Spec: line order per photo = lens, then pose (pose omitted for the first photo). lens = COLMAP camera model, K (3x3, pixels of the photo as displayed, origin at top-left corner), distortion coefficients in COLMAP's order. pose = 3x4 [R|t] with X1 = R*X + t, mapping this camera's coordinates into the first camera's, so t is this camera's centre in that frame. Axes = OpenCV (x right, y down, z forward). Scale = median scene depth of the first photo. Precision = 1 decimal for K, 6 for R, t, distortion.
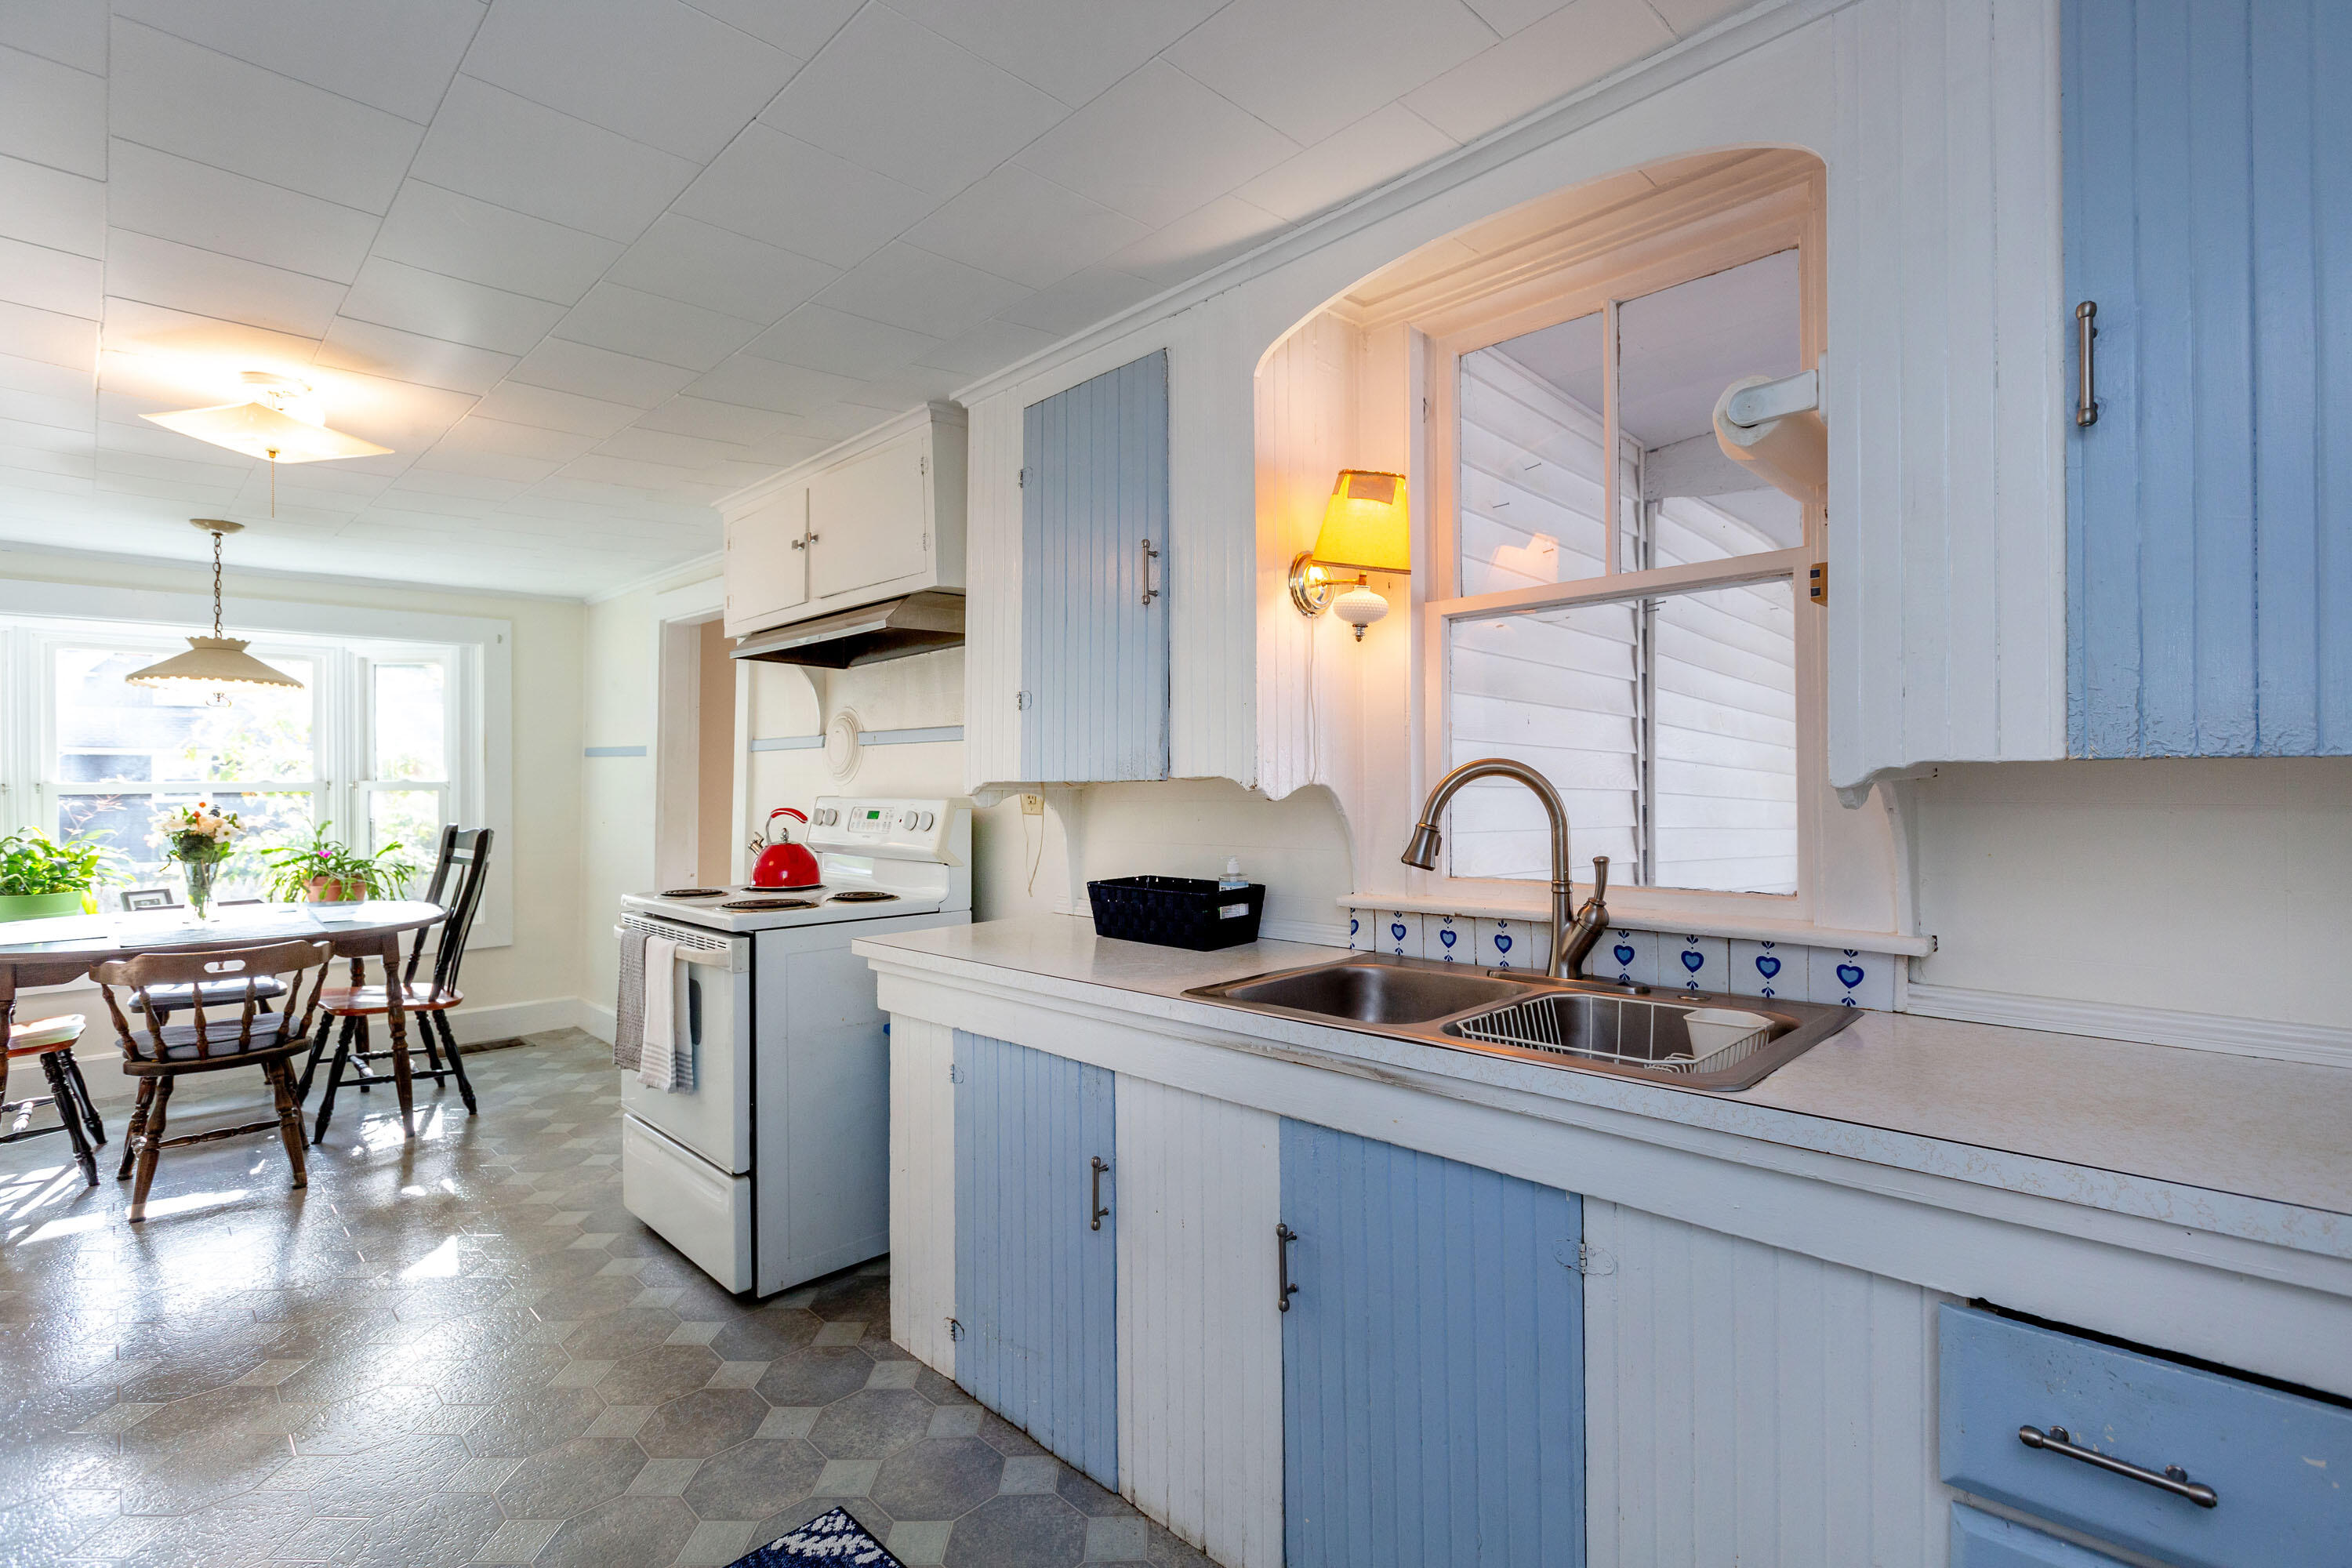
lens RADIAL K [[1112.3, 0, 1163.8], [0, 1112.3, 786.1], [0, 0, 1]] dist [-0.006047, 0.001310]
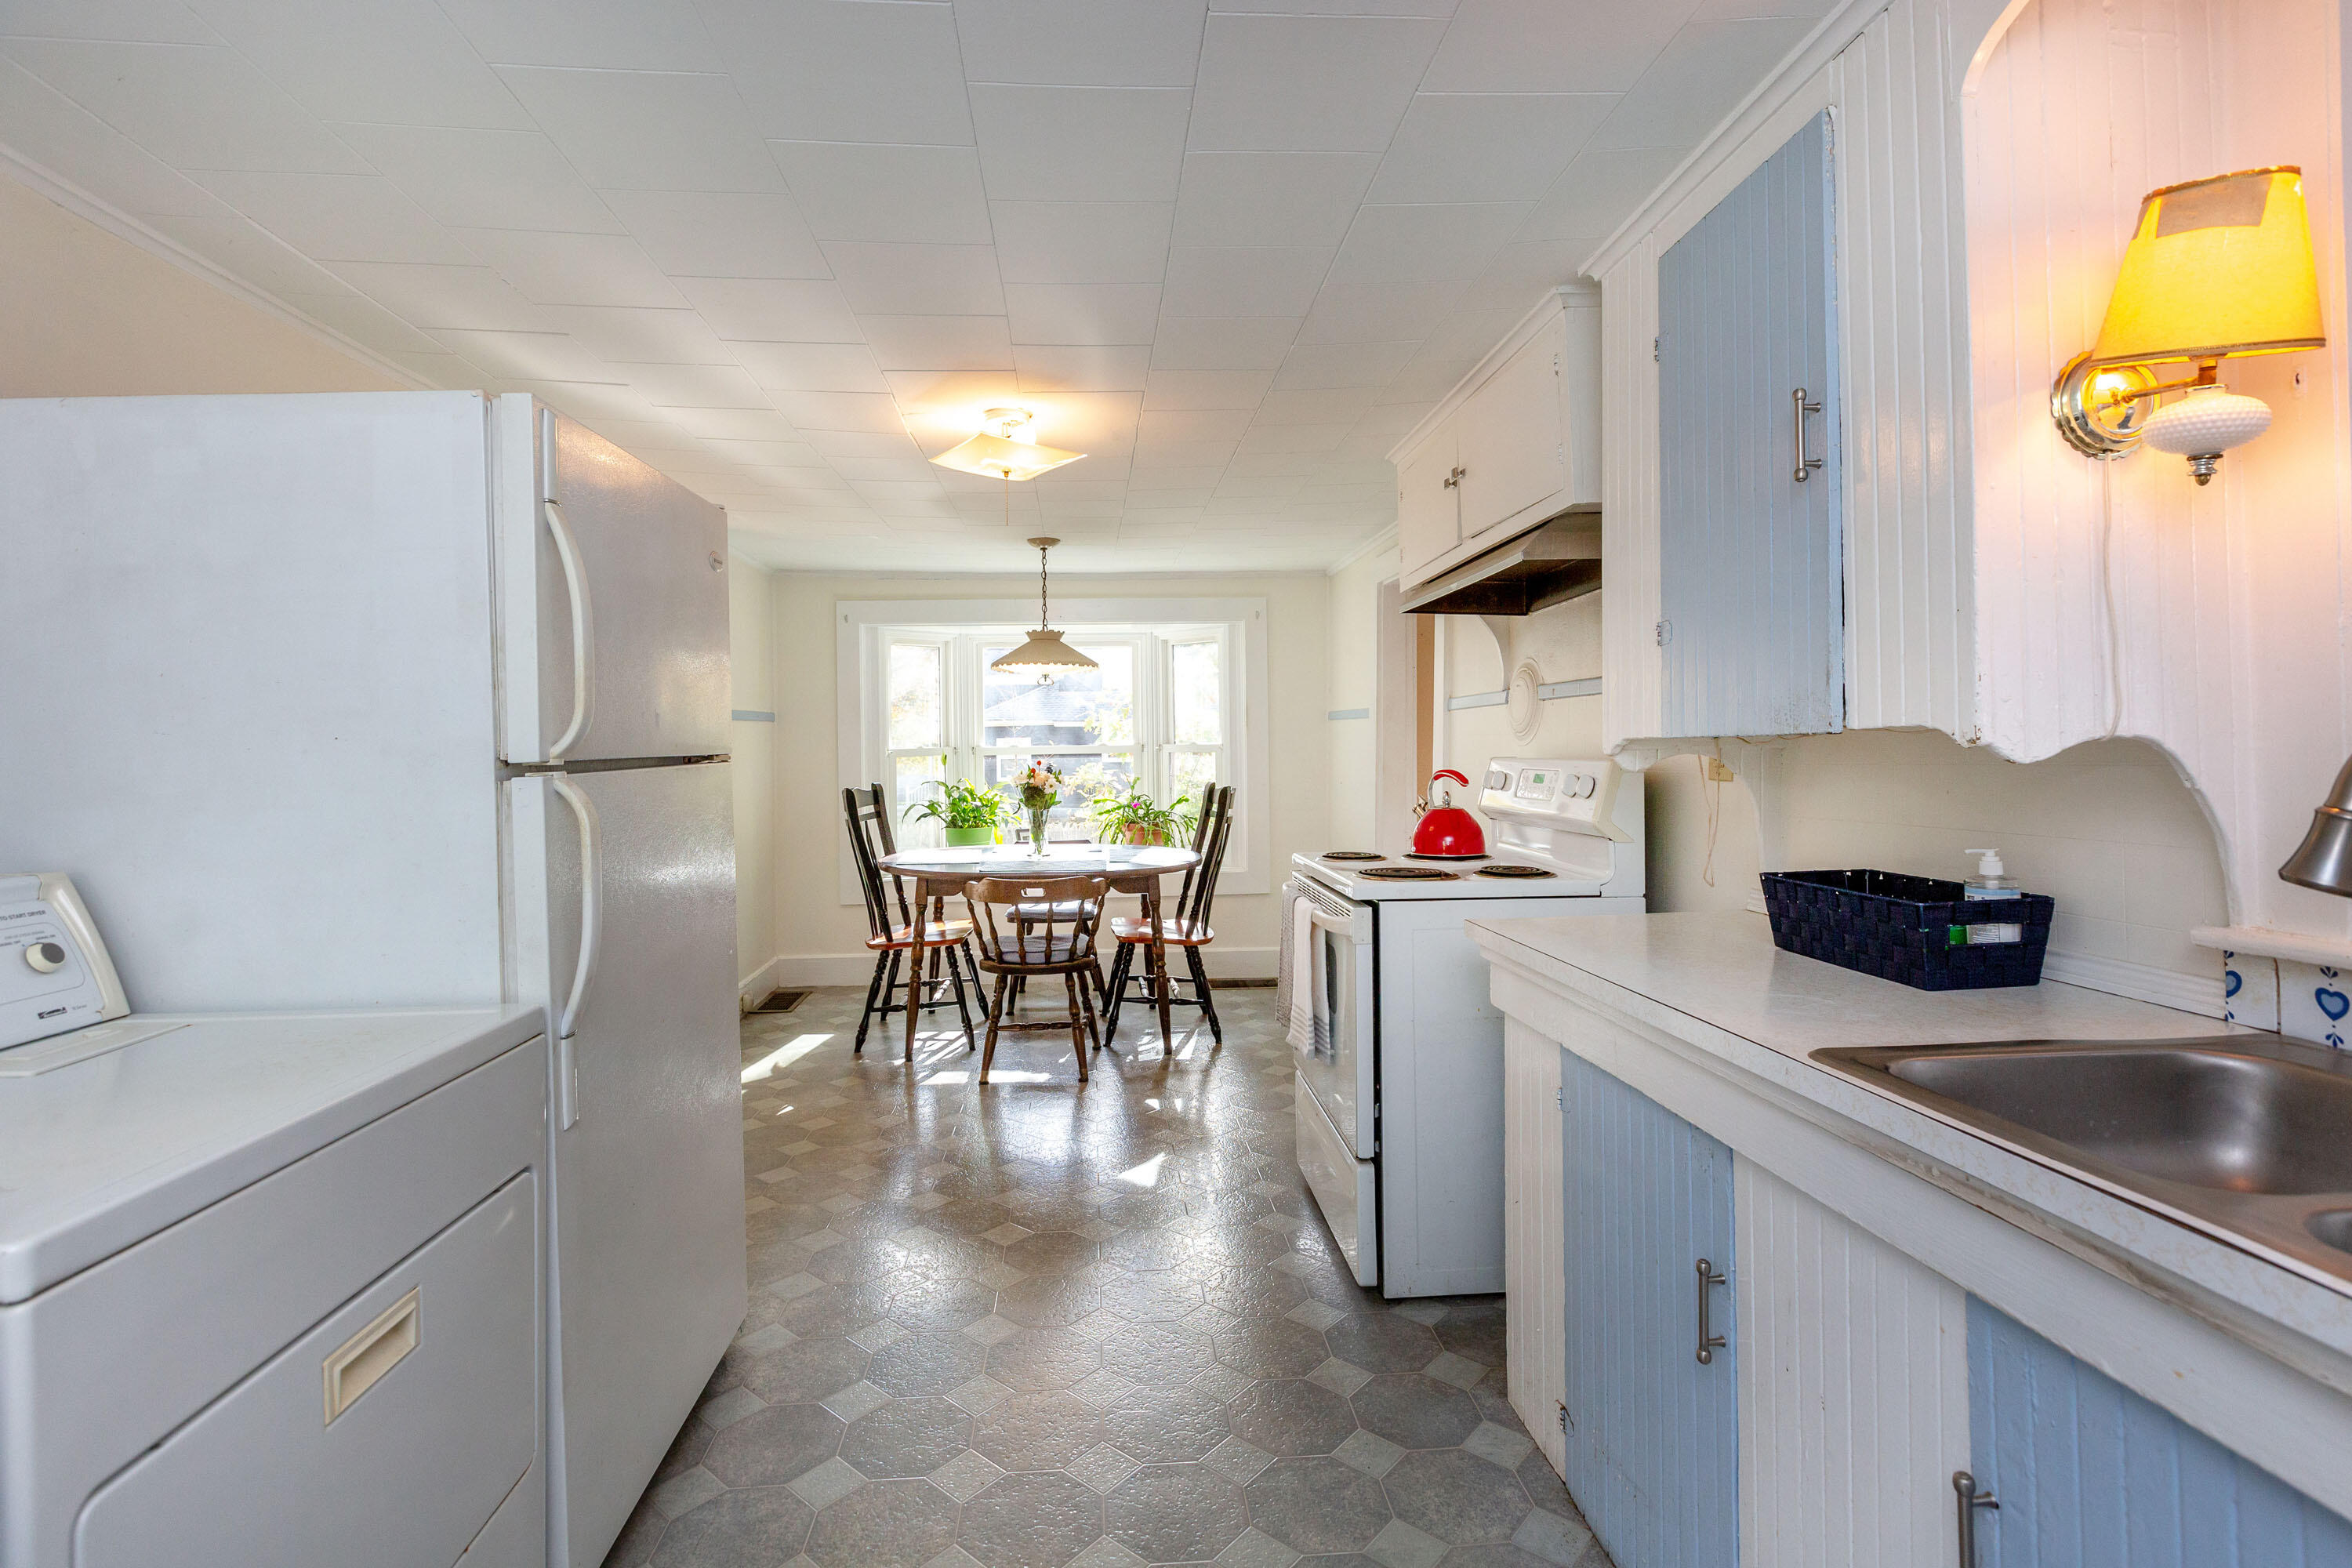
lens RADIAL K [[1112.3, 0, 1203.8], [0, 1112.3, 735.1], [0, 0, 1]] dist [-0.006047, 0.001310]
pose [[0.751892, -0.011716, -0.659183, 0.138274], [0.003503, 0.999899, -0.013775, 0.003612], [0.659277, 0.008048, 0.751857, 0.199931]]
